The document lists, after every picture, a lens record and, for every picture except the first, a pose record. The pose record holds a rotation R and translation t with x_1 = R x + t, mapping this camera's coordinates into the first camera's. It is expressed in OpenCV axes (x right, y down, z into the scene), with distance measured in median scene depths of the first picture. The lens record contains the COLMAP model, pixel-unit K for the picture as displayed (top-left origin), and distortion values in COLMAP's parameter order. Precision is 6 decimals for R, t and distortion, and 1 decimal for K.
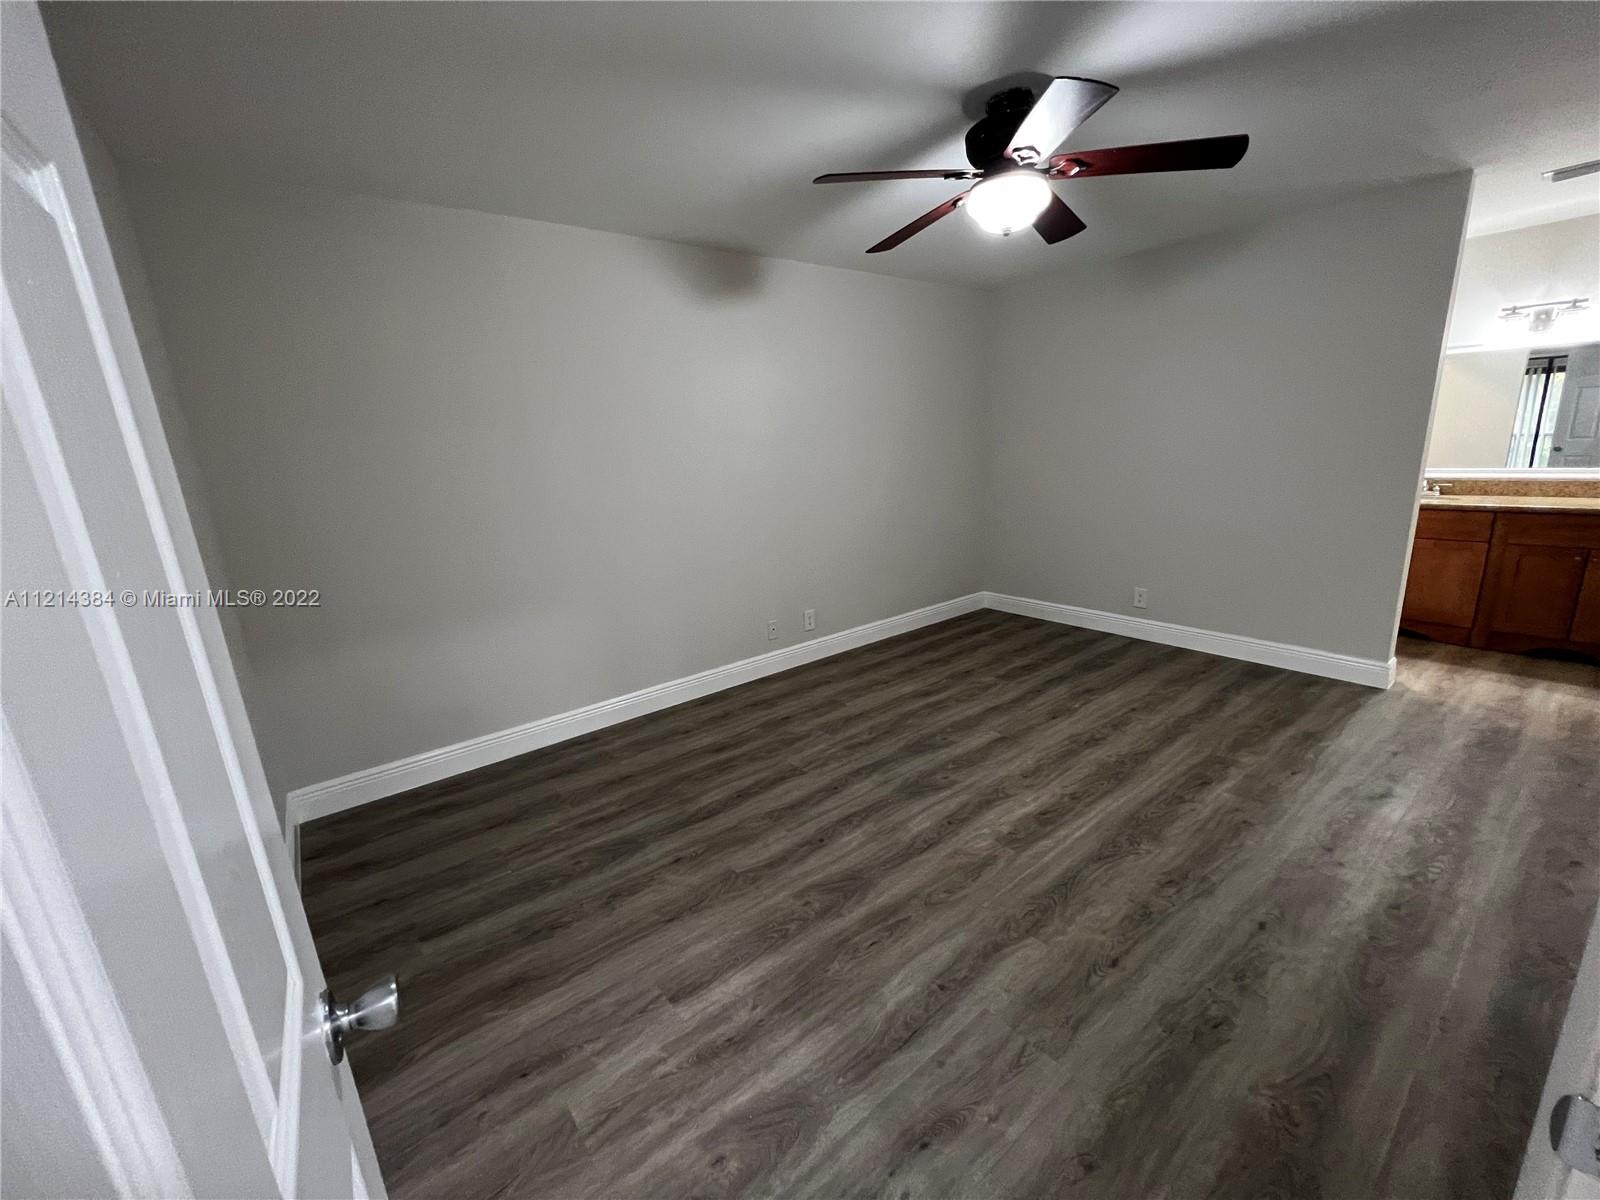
lens RADIAL K [[640.9, 0, 800.4], [0, 640.9, 601.0], [0, 0, 1]] dist [-0.001455, -0.000268]
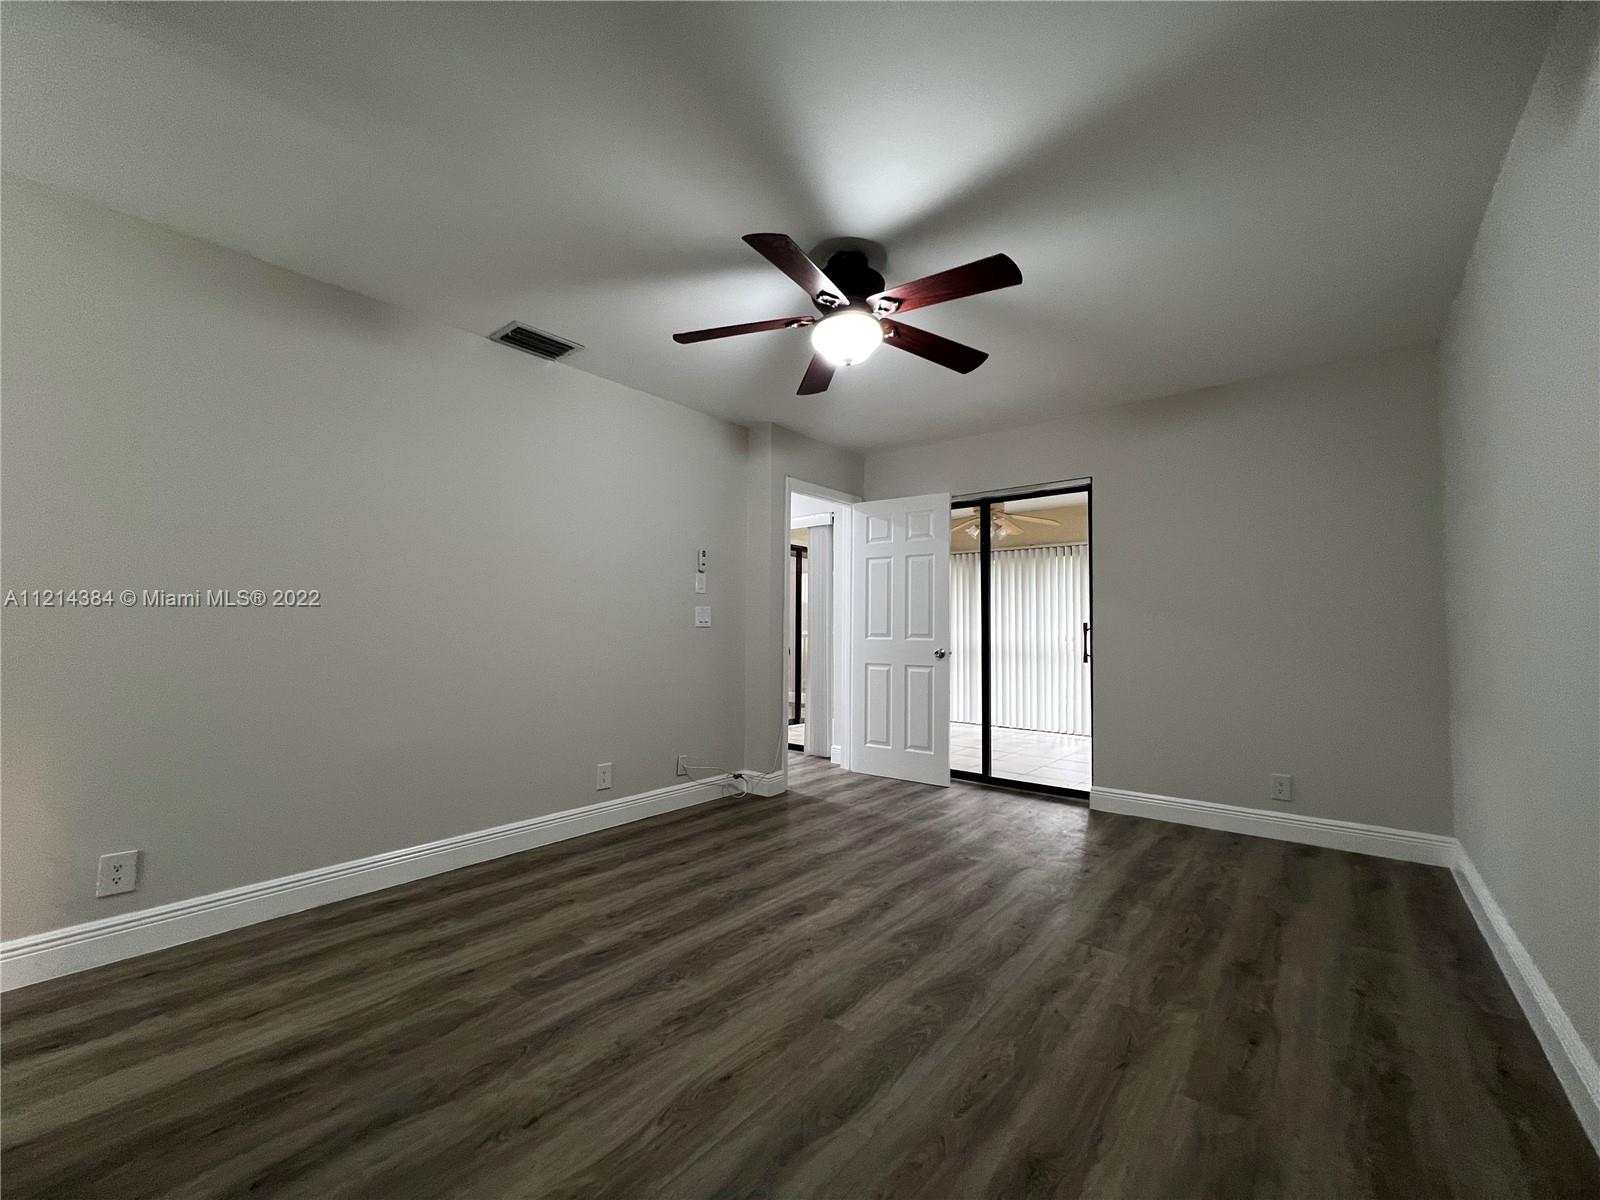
lens RADIAL K [[643.3, 0, 800.1], [0, 643.3, 601.5], [0, 0, 1]] dist [-0.000720, 0.000443]
pose [[-0.975041, 0.037152, -0.218896, 0.516113], [-0.008414, 0.979010, 0.203640, -0.306313], [0.221867, 0.200399, -0.954262, 1.659509]]
